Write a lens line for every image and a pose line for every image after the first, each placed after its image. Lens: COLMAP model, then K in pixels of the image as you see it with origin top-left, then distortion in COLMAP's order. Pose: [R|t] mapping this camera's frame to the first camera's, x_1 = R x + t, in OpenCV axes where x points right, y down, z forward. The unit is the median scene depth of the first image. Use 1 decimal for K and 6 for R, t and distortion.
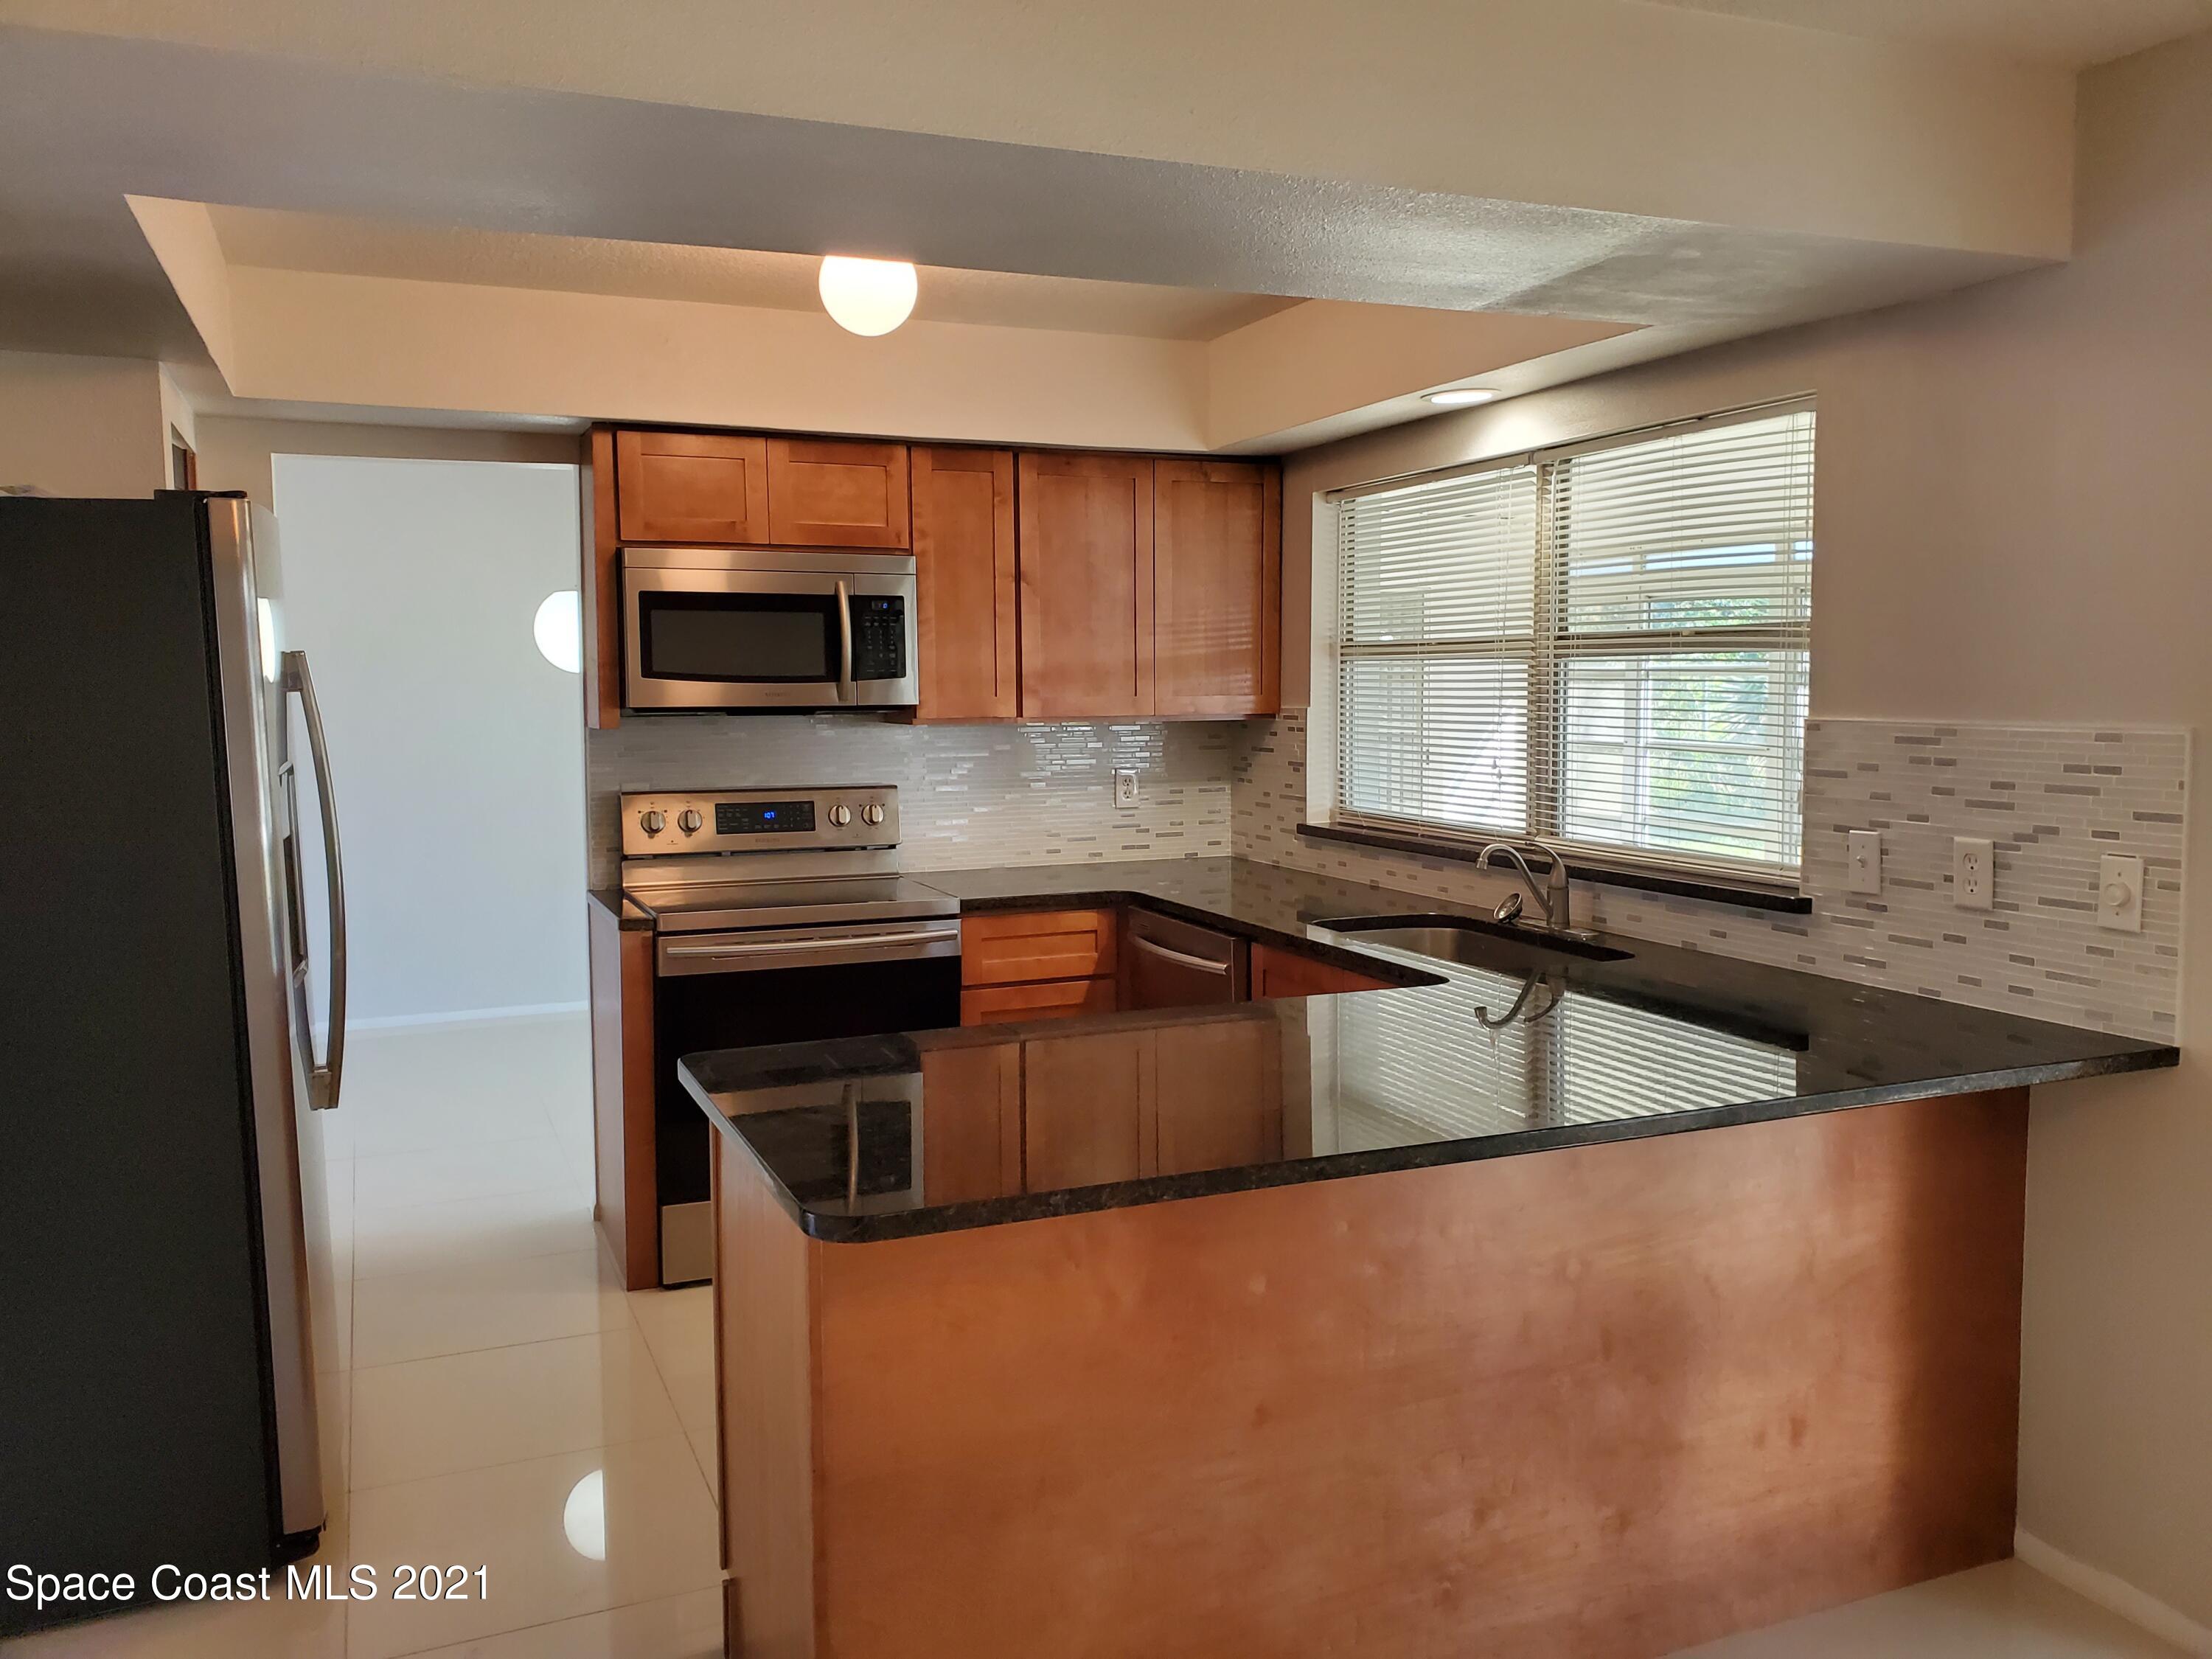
lens RADIAL K [[1662.5, 0, 1106.0], [0, 1662.5, 829.5], [0, 0, 1]] dist [0.073926, -0.000669]
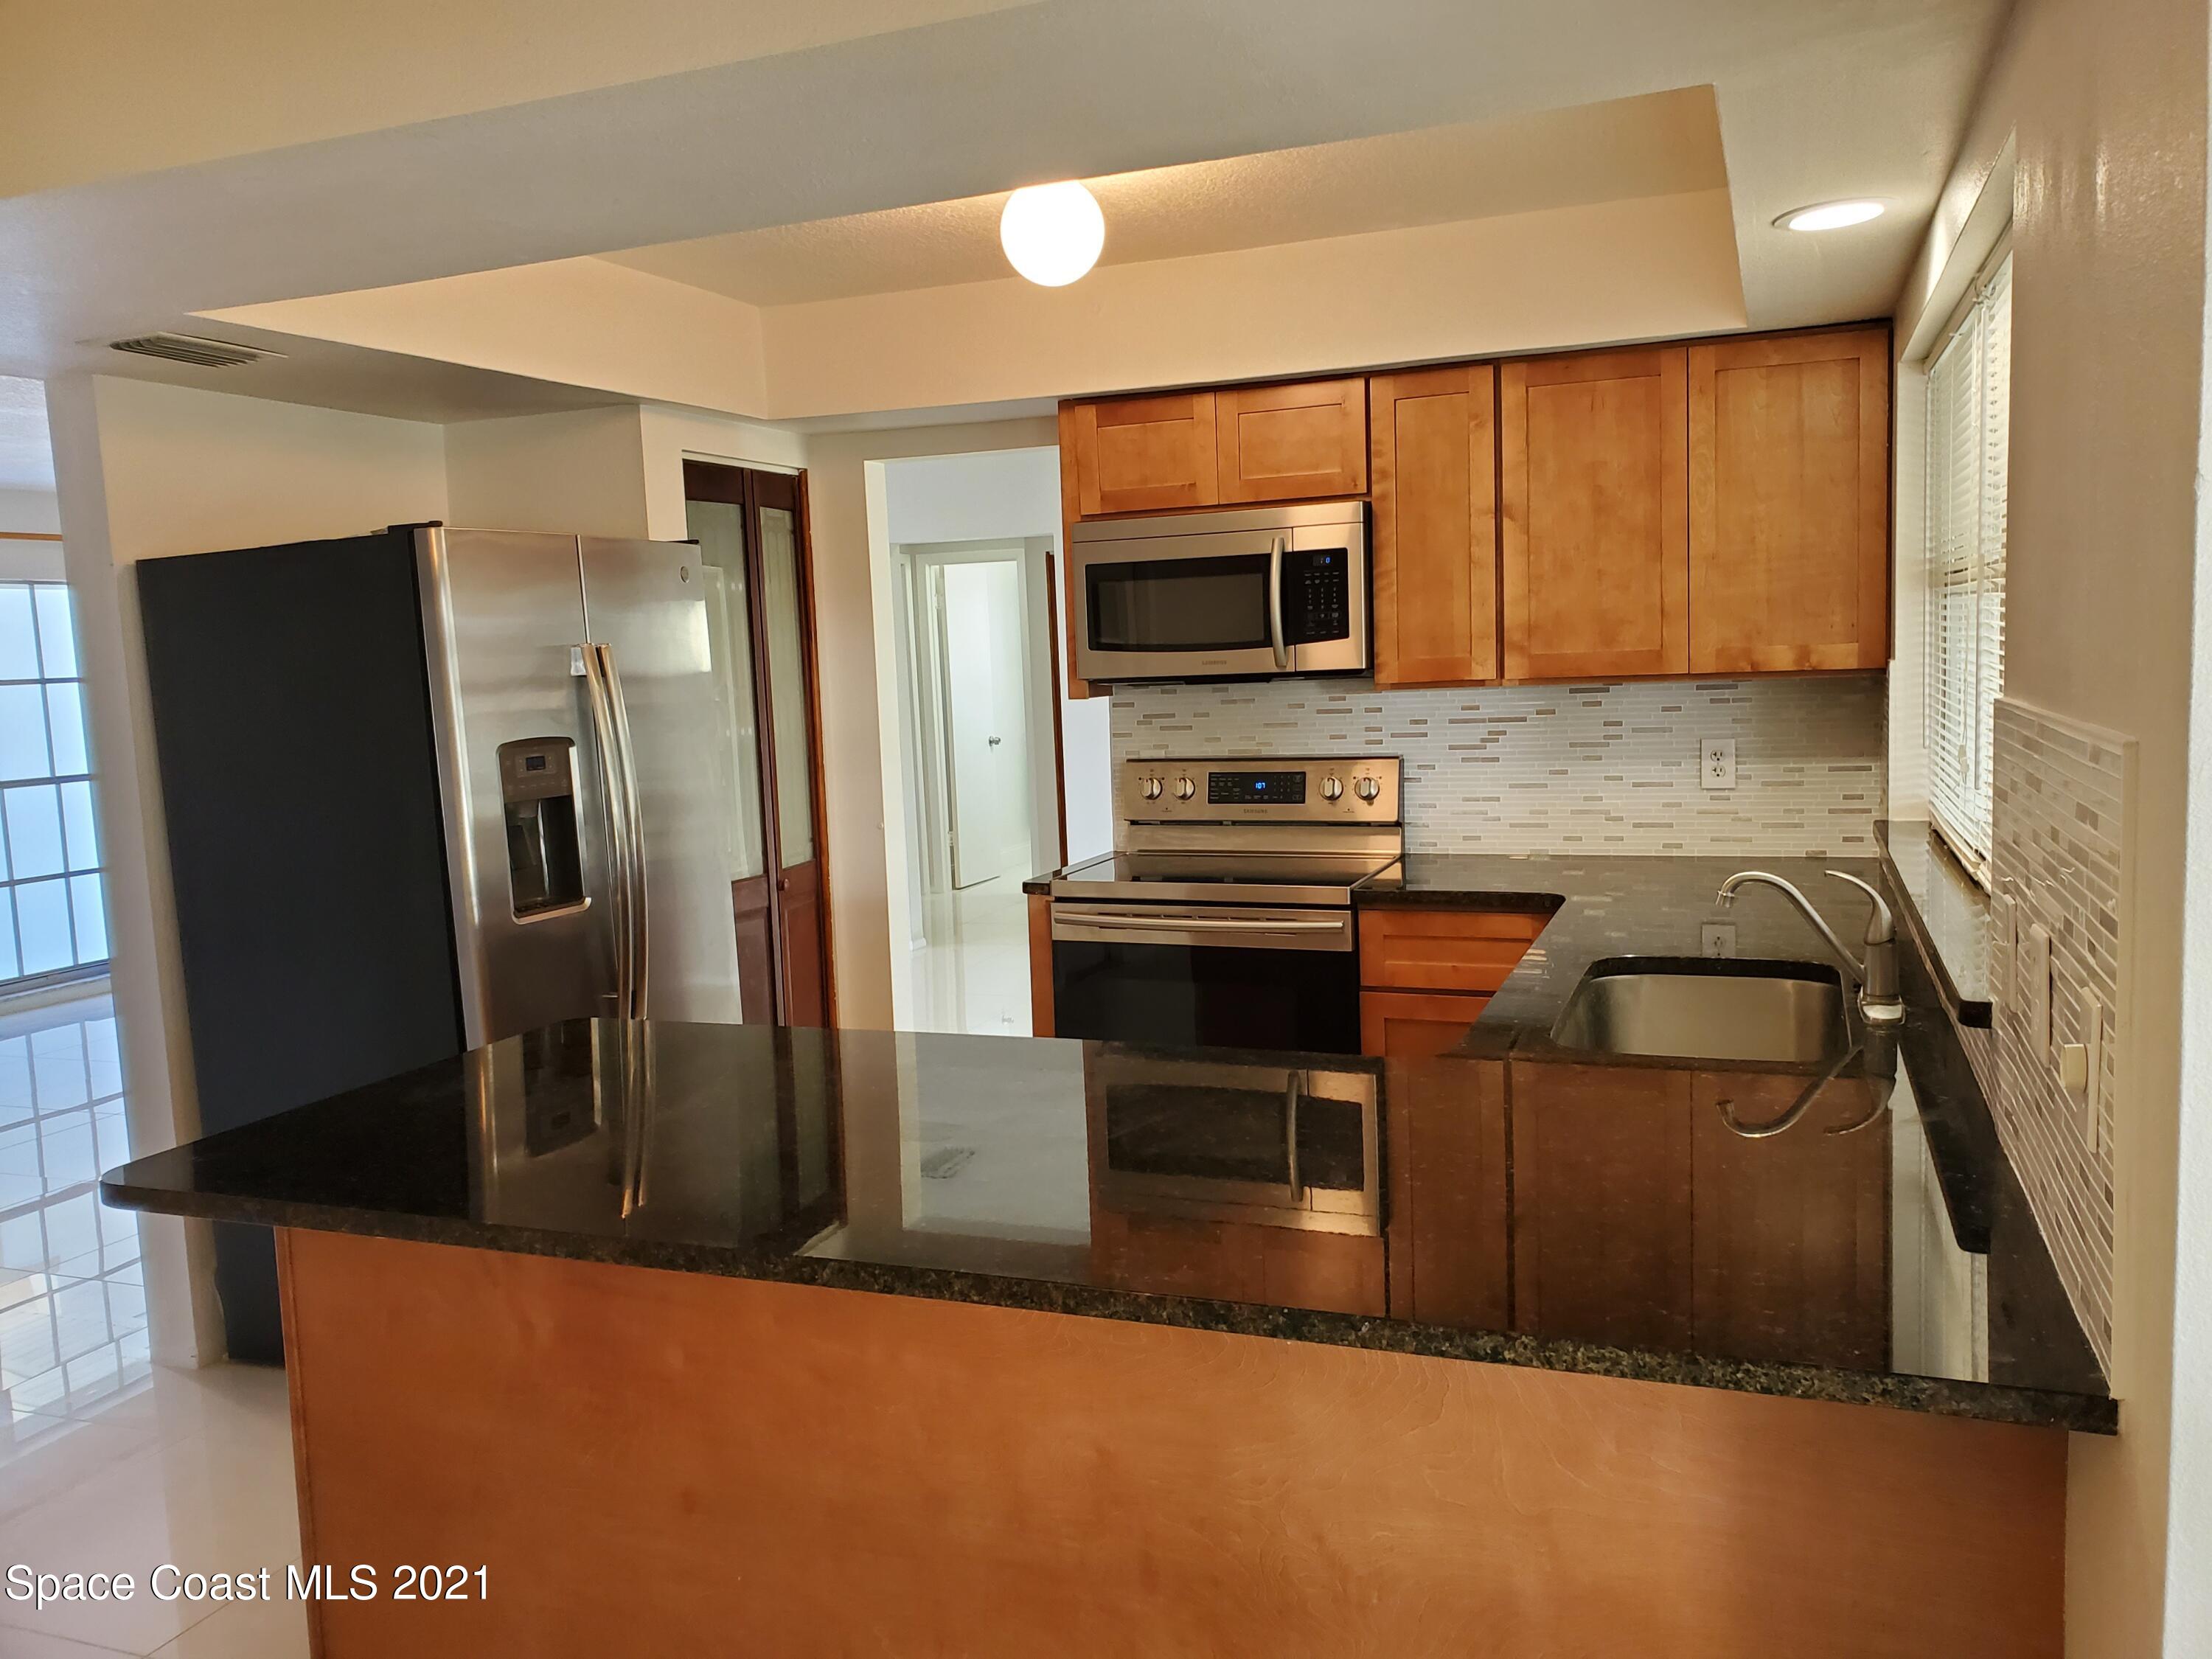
lens RADIAL K [[1662.5, 0, 1106.0], [0, 1662.5, 829.5], [0, 0, 1]] dist [0.073926, -0.000669]
pose [[0.700523, 0.053455, -0.711625, 0.422455], [-0.027715, 0.998476, 0.047720, -0.026717], [0.713091, -0.013706, 0.700937, 0.264515]]
